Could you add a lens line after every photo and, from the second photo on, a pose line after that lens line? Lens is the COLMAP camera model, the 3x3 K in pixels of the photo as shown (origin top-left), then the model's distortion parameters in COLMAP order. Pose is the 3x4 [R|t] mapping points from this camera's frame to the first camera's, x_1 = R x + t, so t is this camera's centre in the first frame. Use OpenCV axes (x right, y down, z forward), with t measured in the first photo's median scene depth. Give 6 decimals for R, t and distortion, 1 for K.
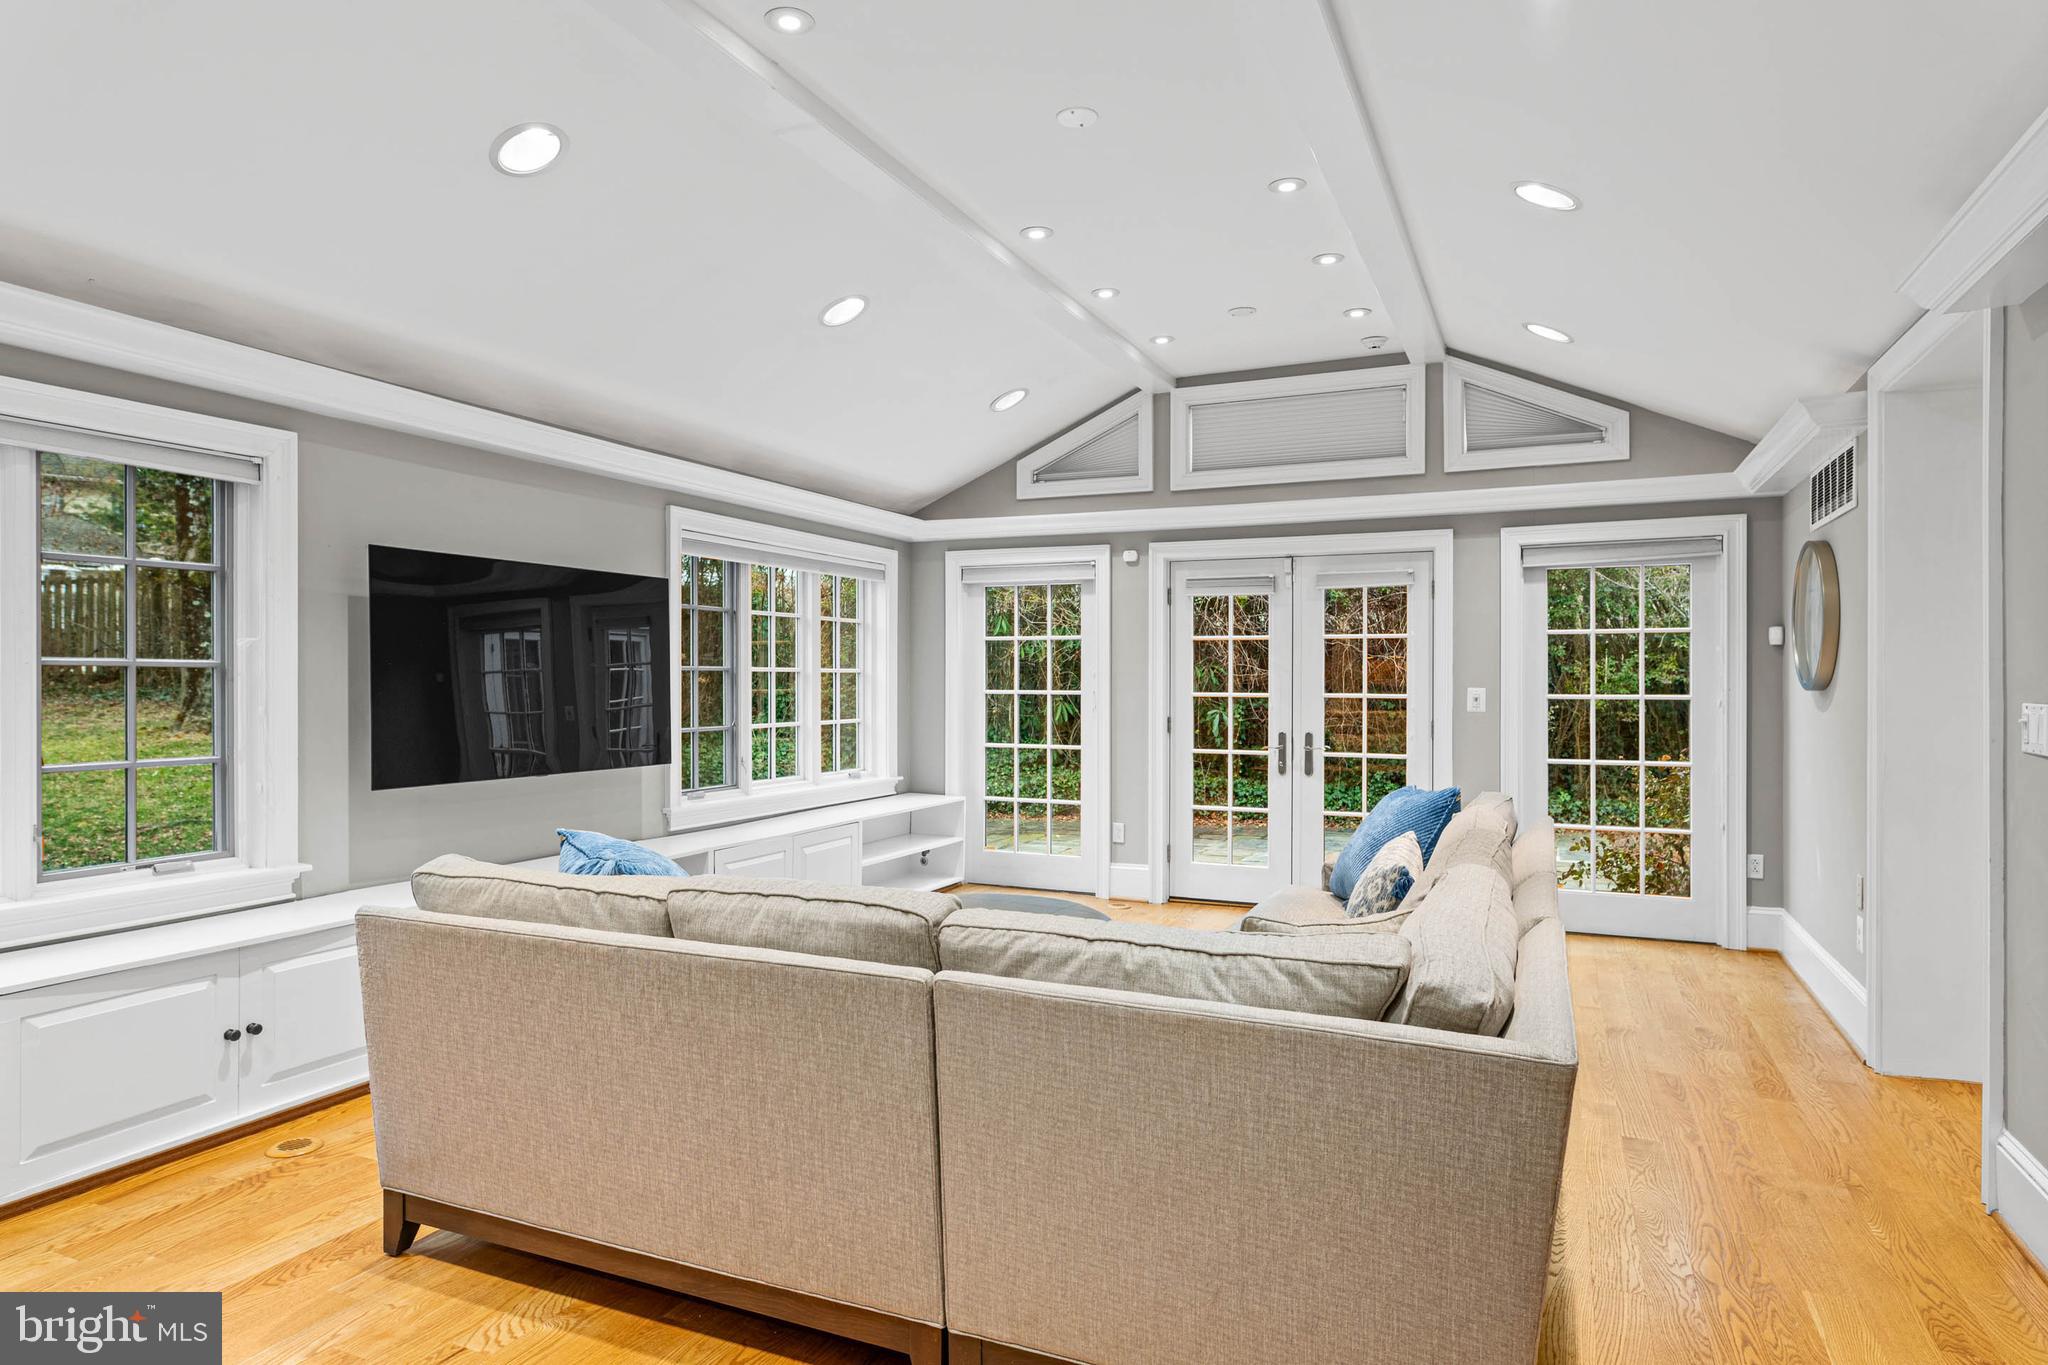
lens RADIAL K [[1177.2, 0, 1023.6], [0, 1177.2, 674.1], [0, 0, 1]] dist [0.000465, -0.000133]
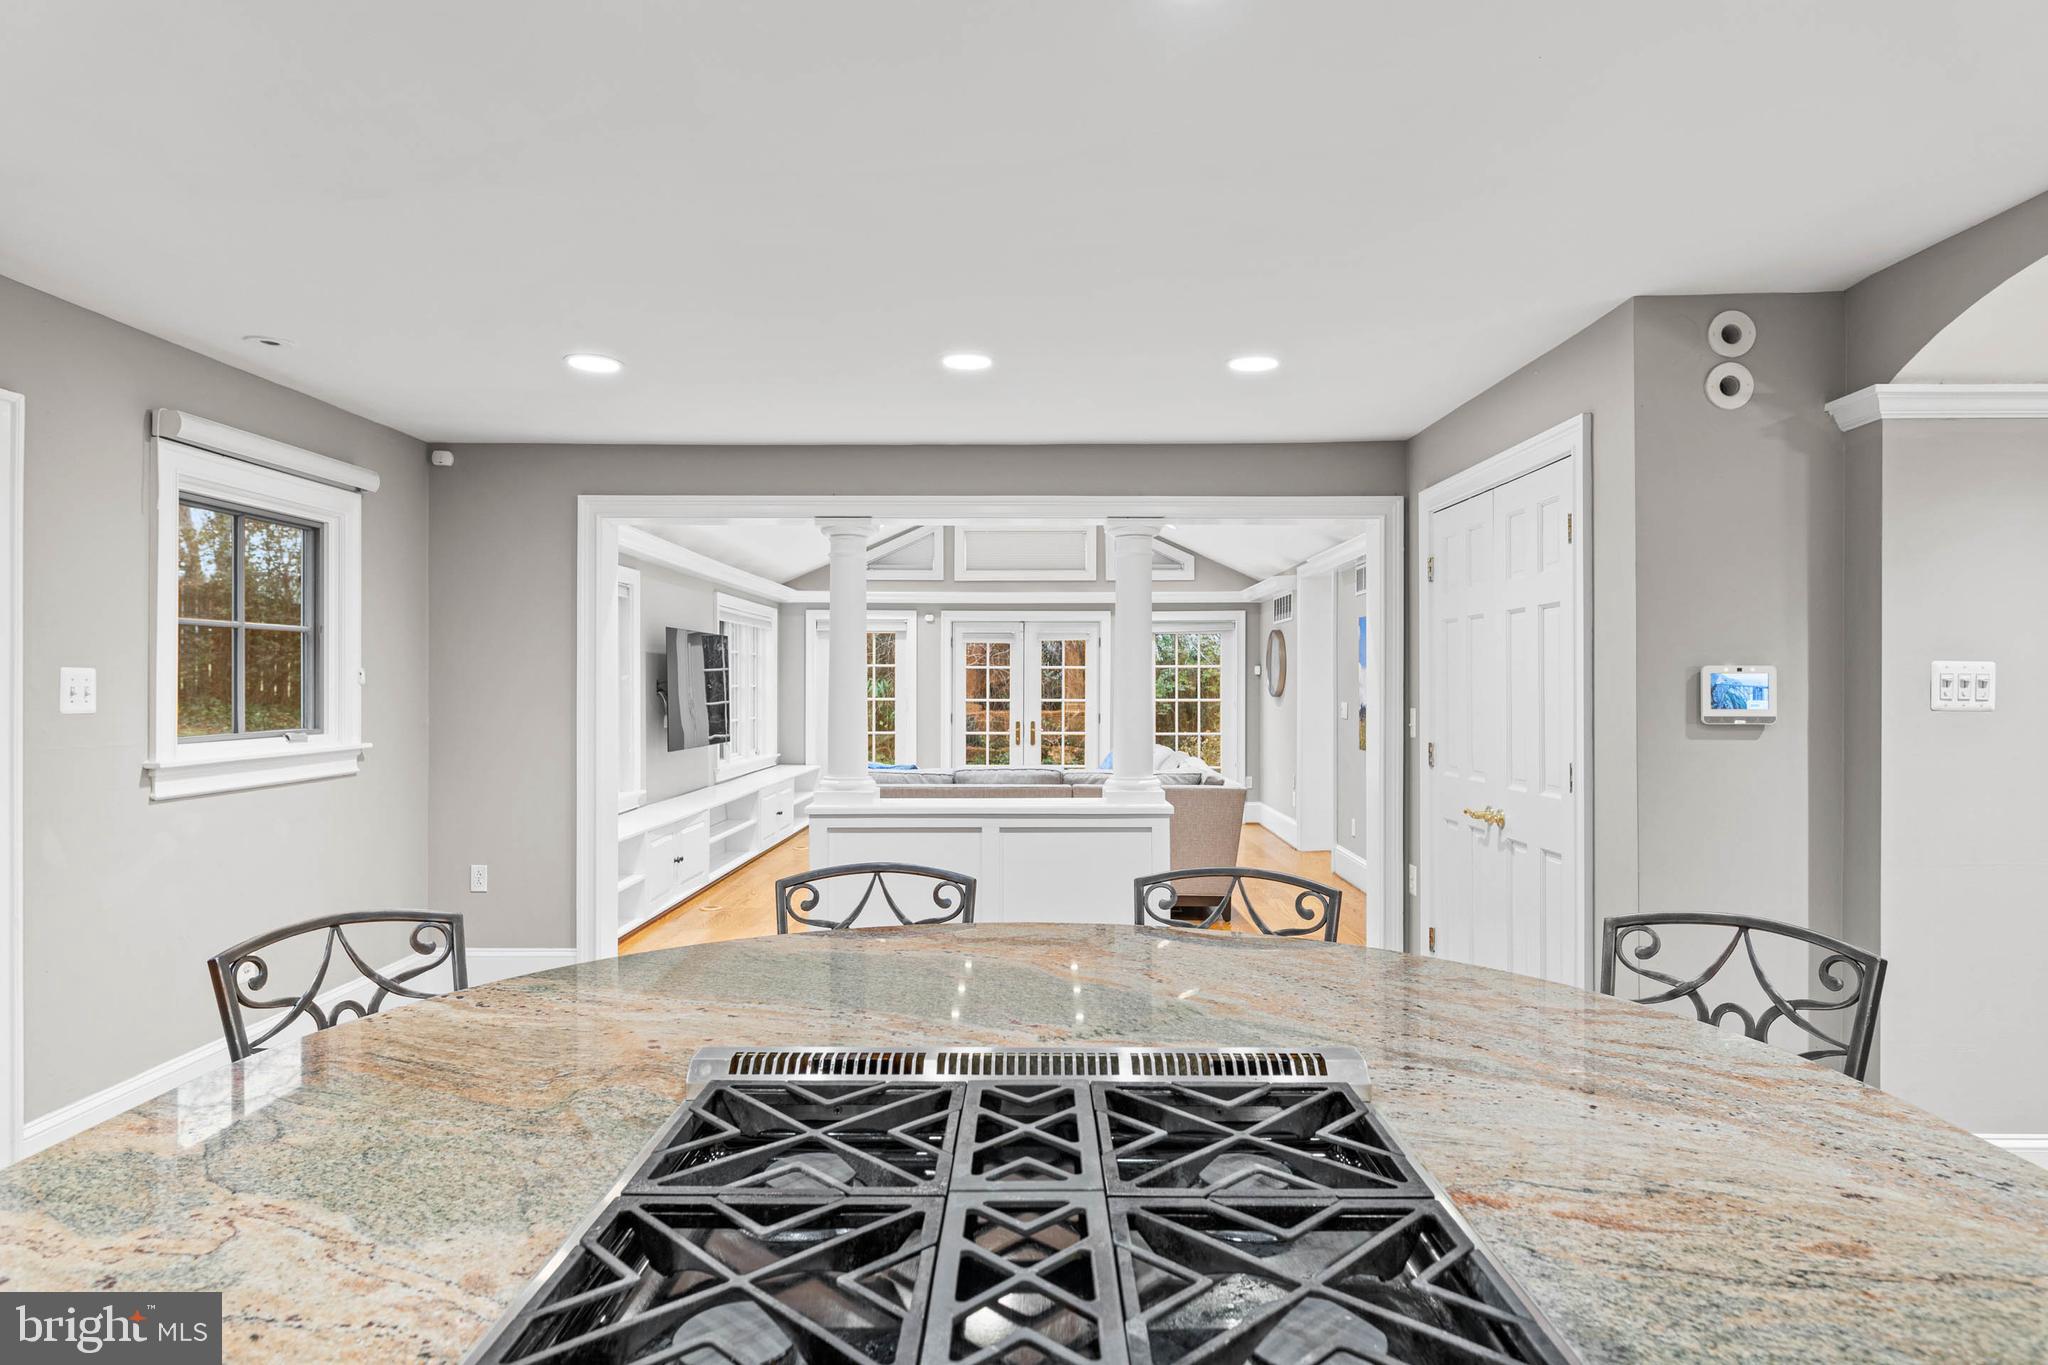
lens RADIAL K [[1177.2, 0, 1024.6], [0, 1177.2, 686.0], [0, 0, 1]] dist [0.000465, -0.000133]
pose [[0.917596, -0.001339, 0.397513, -0.470341], [-0.001428, 0.999977, 0.006664, -0.015304], [-0.397512, -0.006683, 0.917573, -0.619295]]
